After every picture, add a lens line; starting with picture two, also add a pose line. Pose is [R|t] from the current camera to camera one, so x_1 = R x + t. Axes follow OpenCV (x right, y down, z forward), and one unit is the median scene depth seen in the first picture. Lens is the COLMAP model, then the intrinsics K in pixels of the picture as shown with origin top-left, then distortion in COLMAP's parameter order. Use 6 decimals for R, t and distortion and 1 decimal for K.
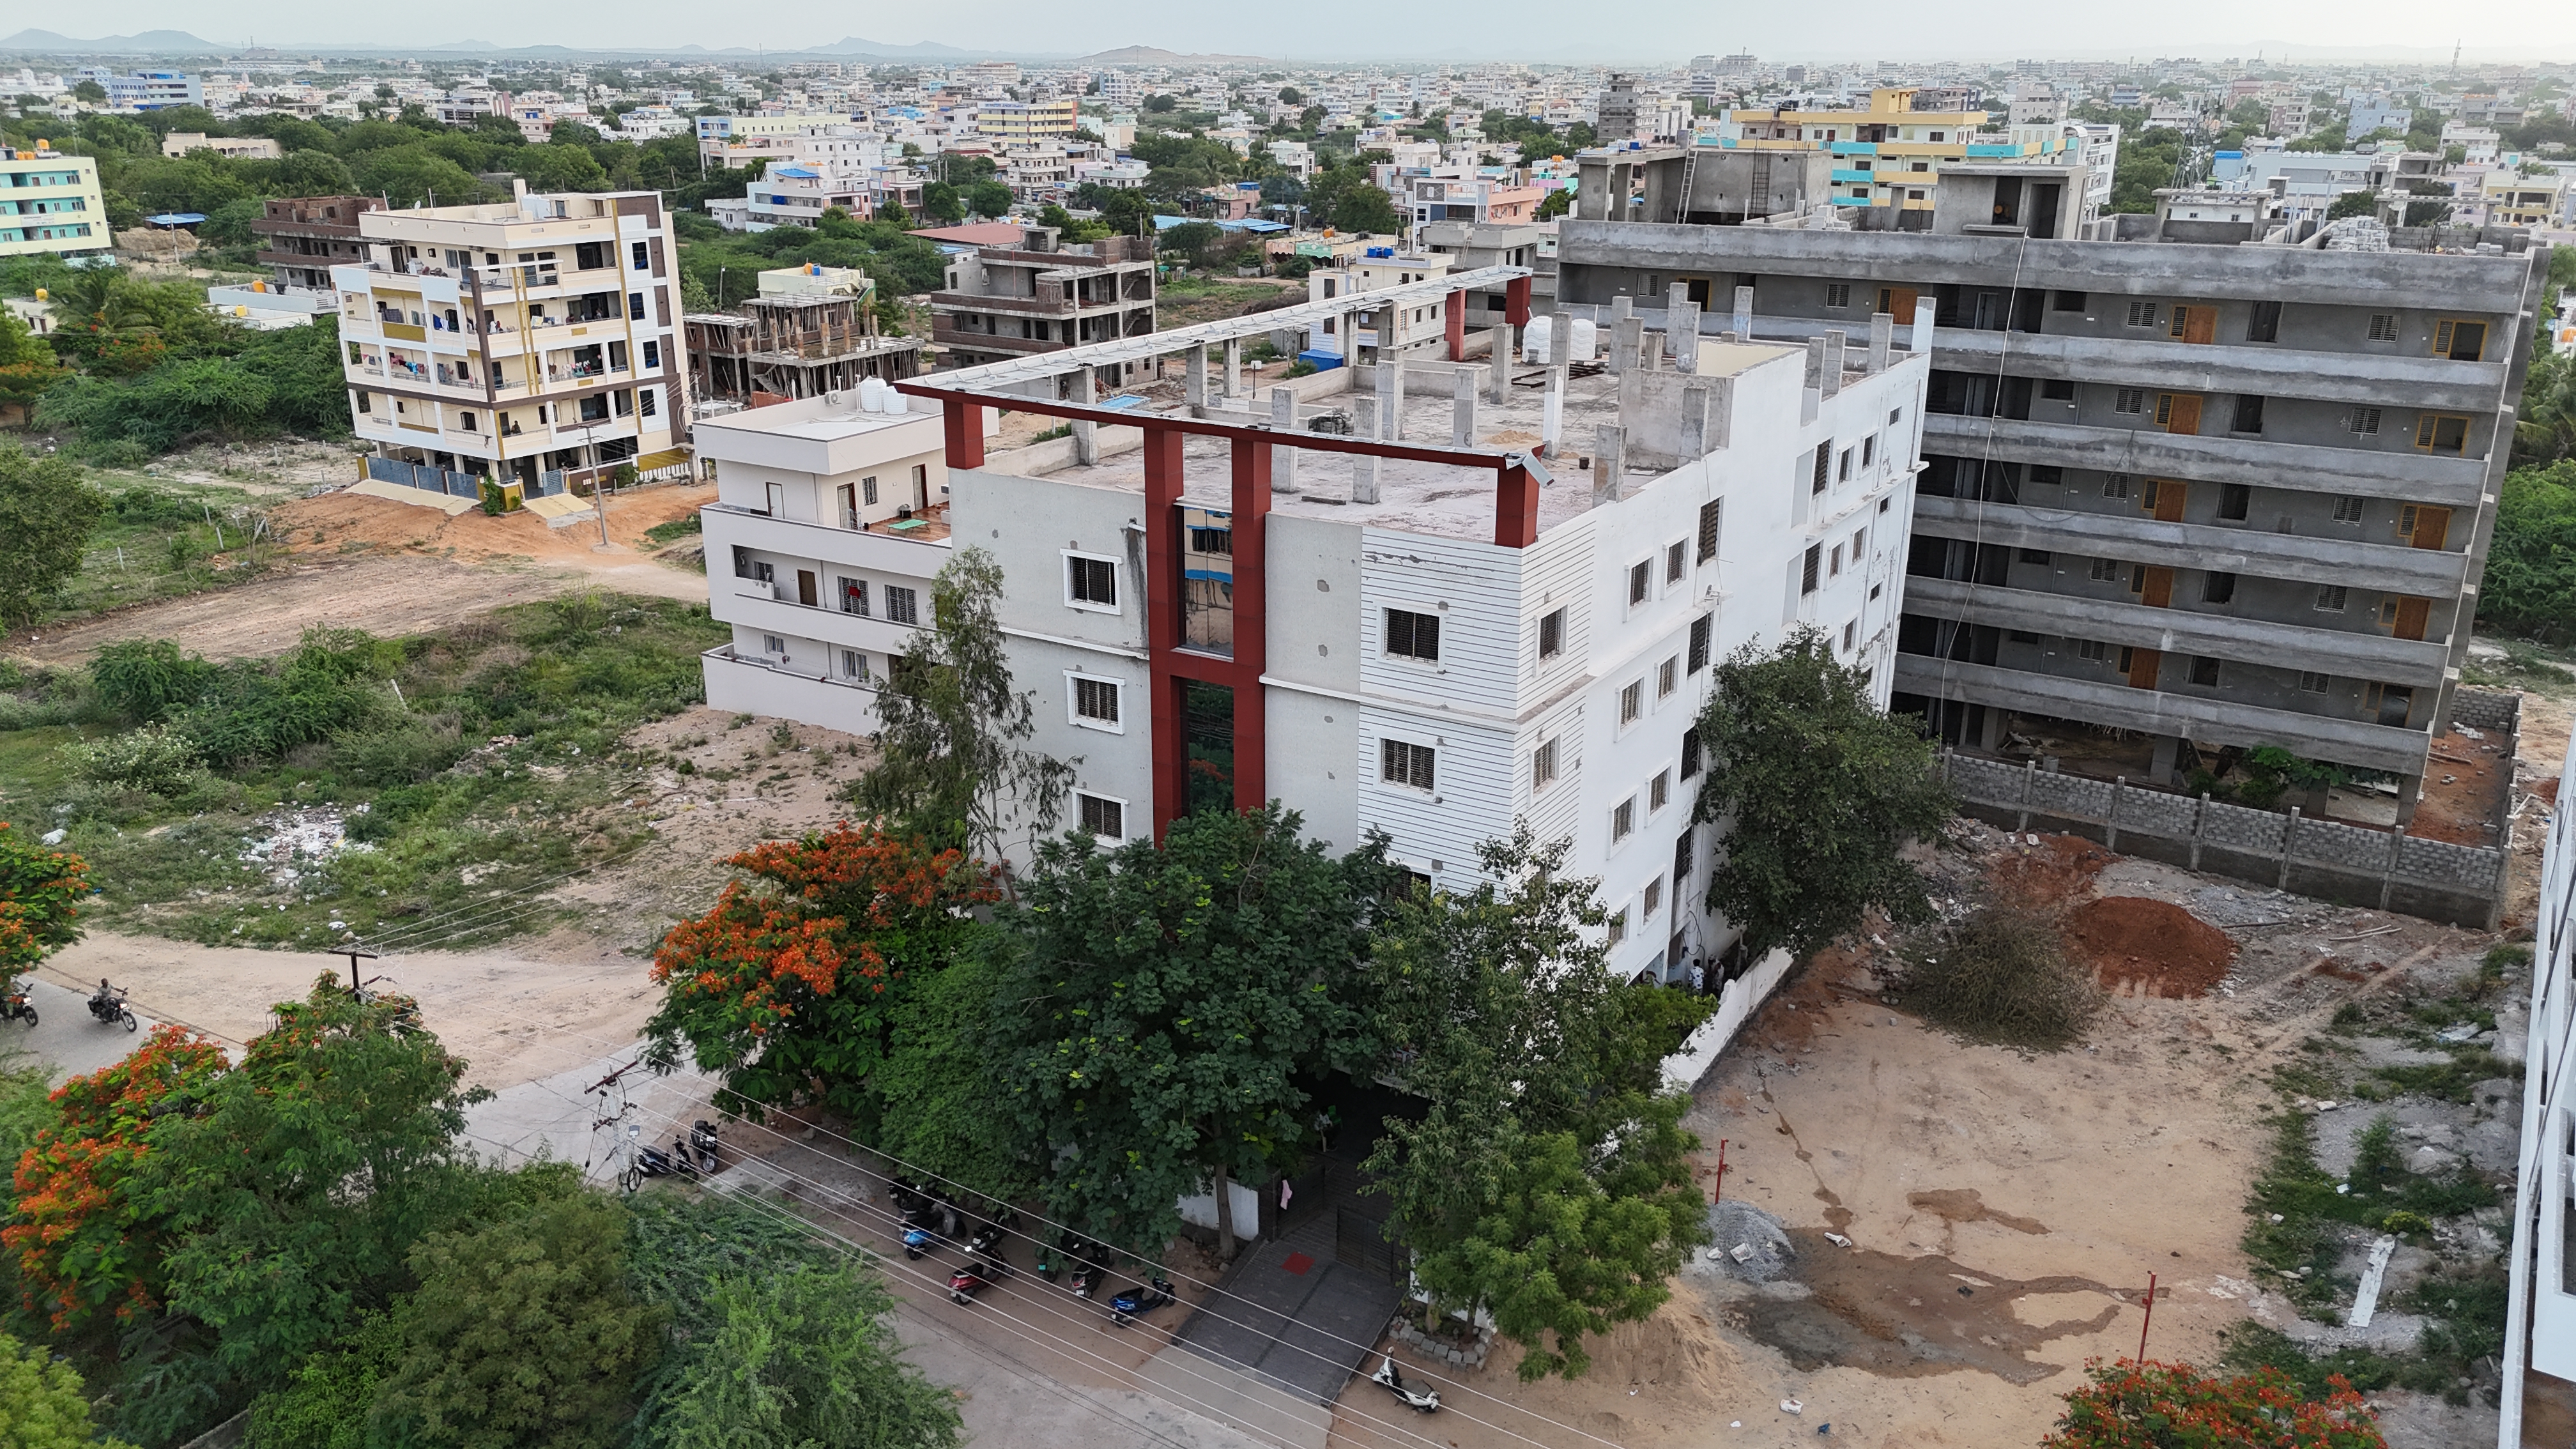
lens RADIAL K [[1887.4, 0, 1288.0], [0, 1887.4, 724.5], [0, 0, 1]] dist [0.103156, -0.133471]
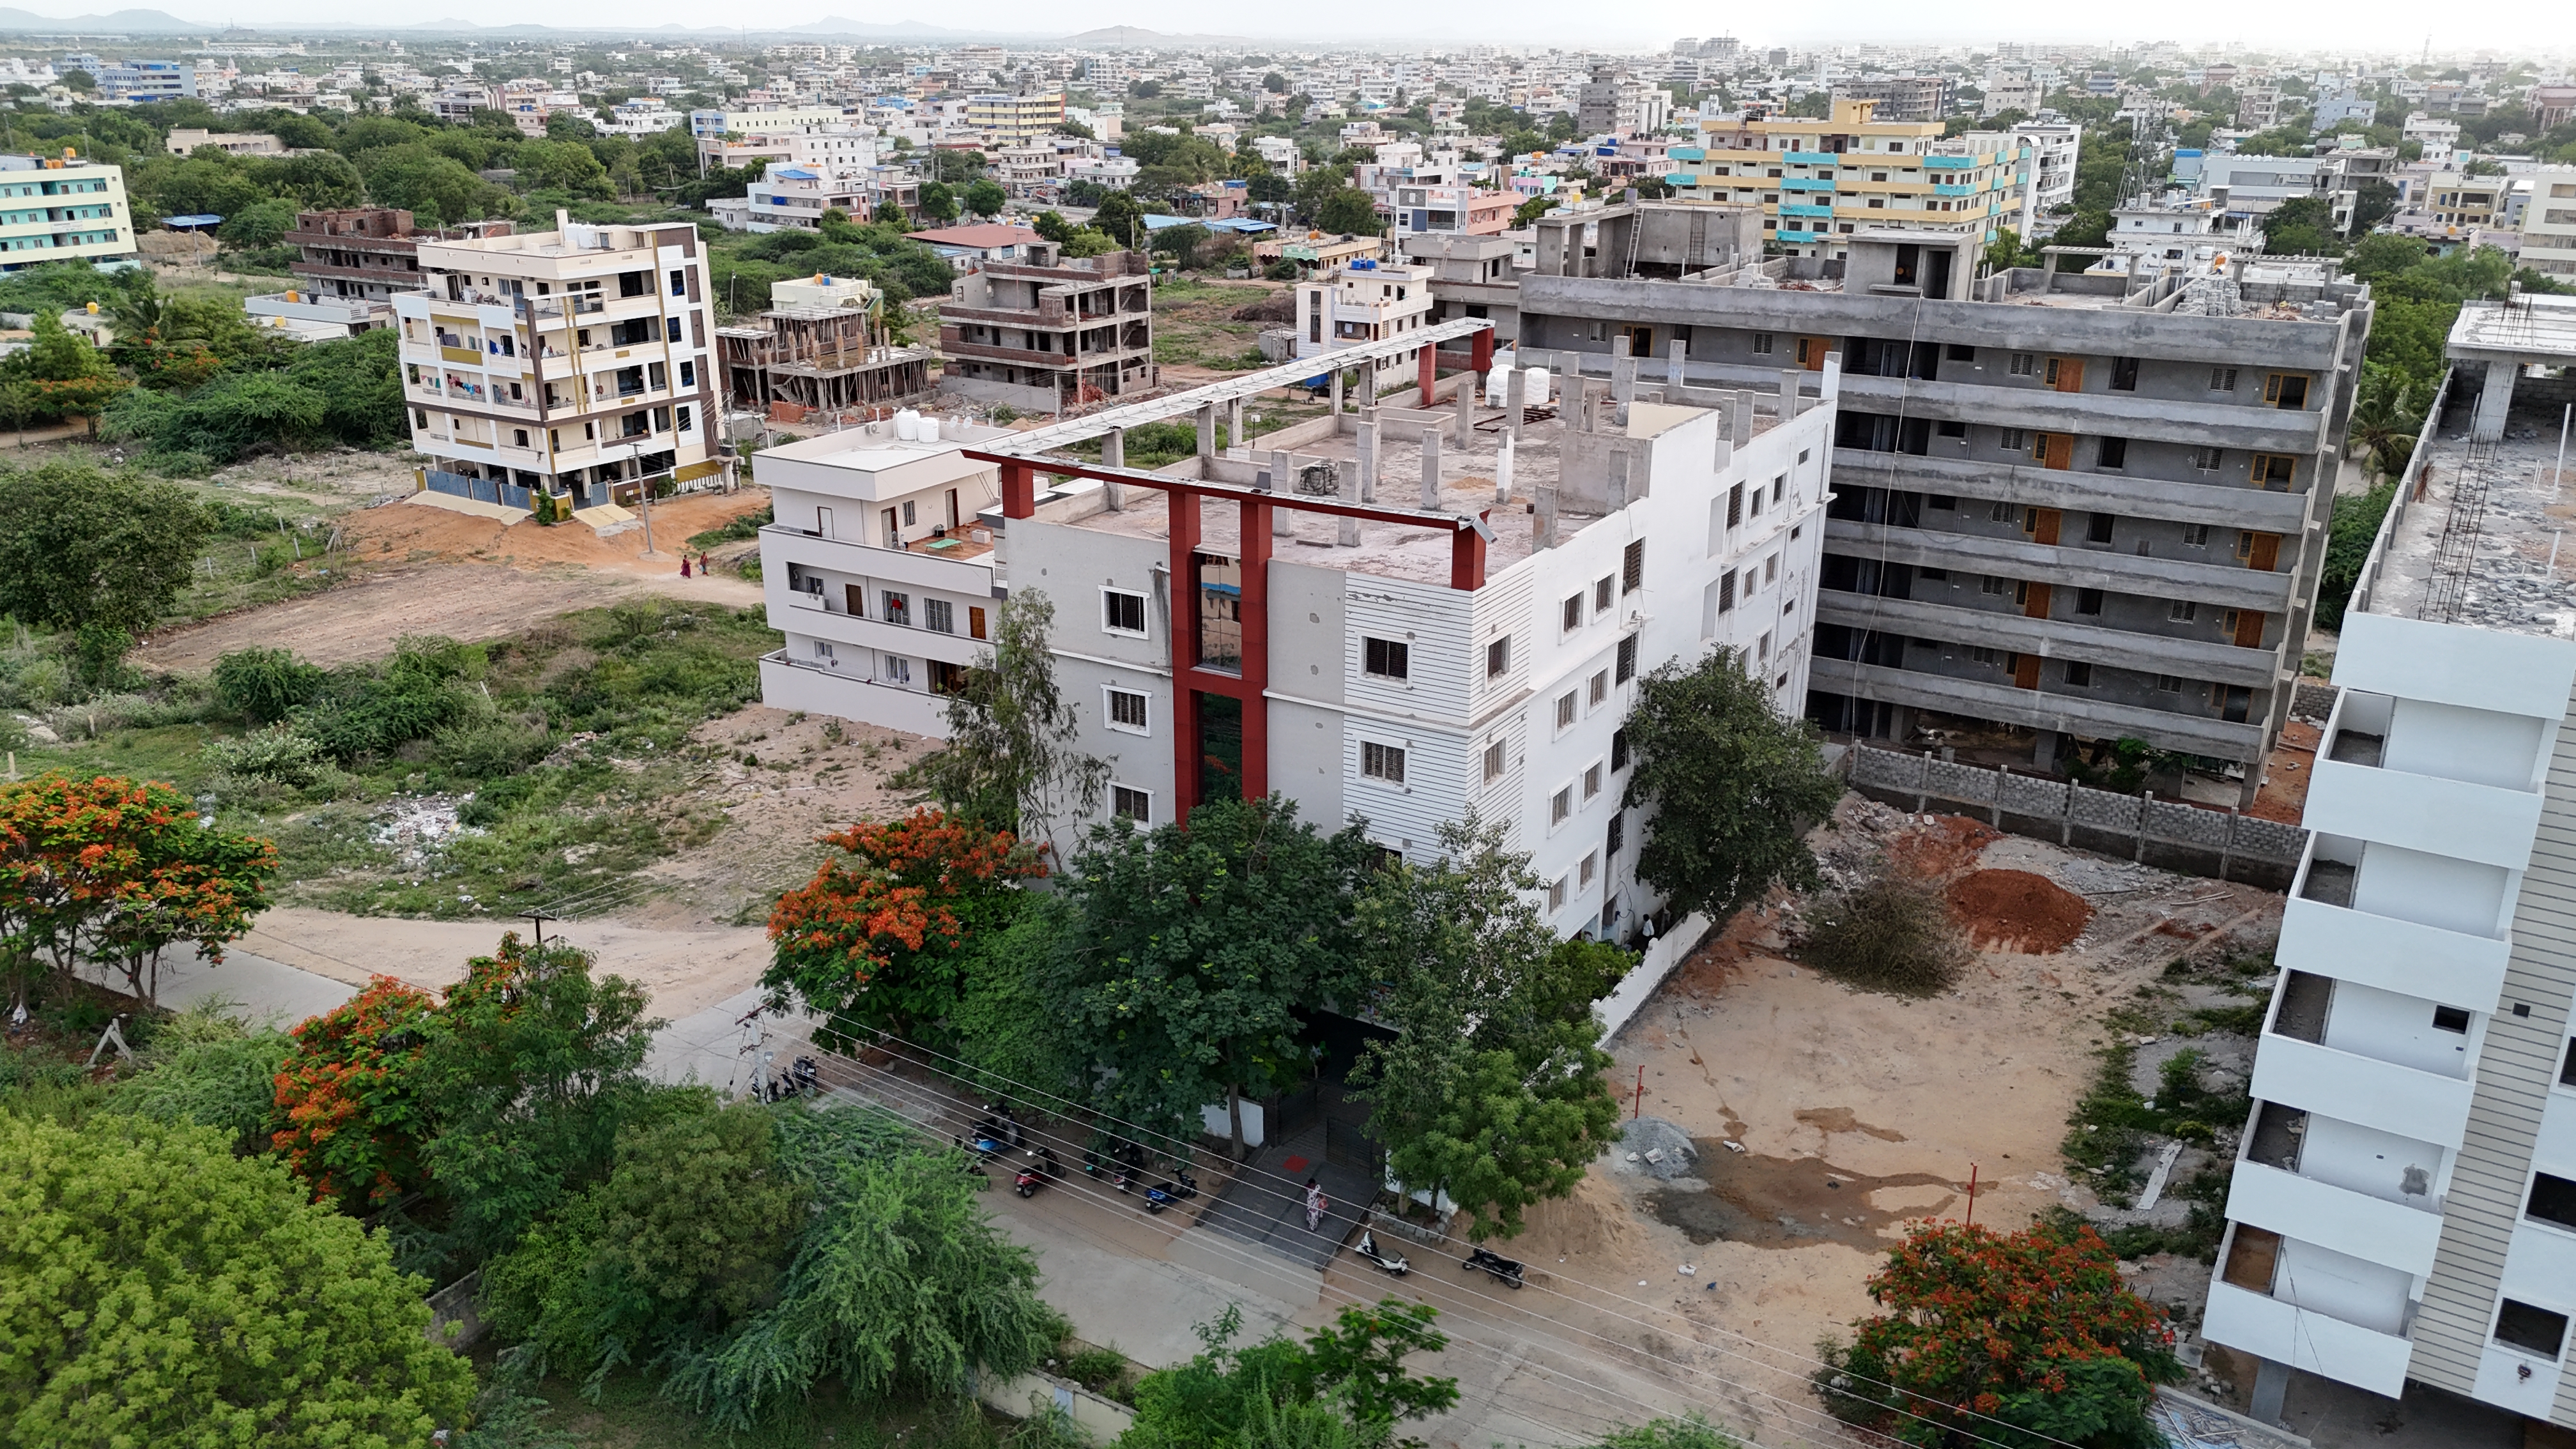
lens RADIAL K [[1887.4, 0, 1288.0], [0, 1887.4, 724.5], [0, 0, 1]] dist [0.103156, -0.133471]
pose [[0.999969, -0.002842, 0.007322, -0.004839], [0.002770, 0.999948, 0.009798, -0.009558], [-0.007350, -0.009778, 0.999925, -0.143934]]
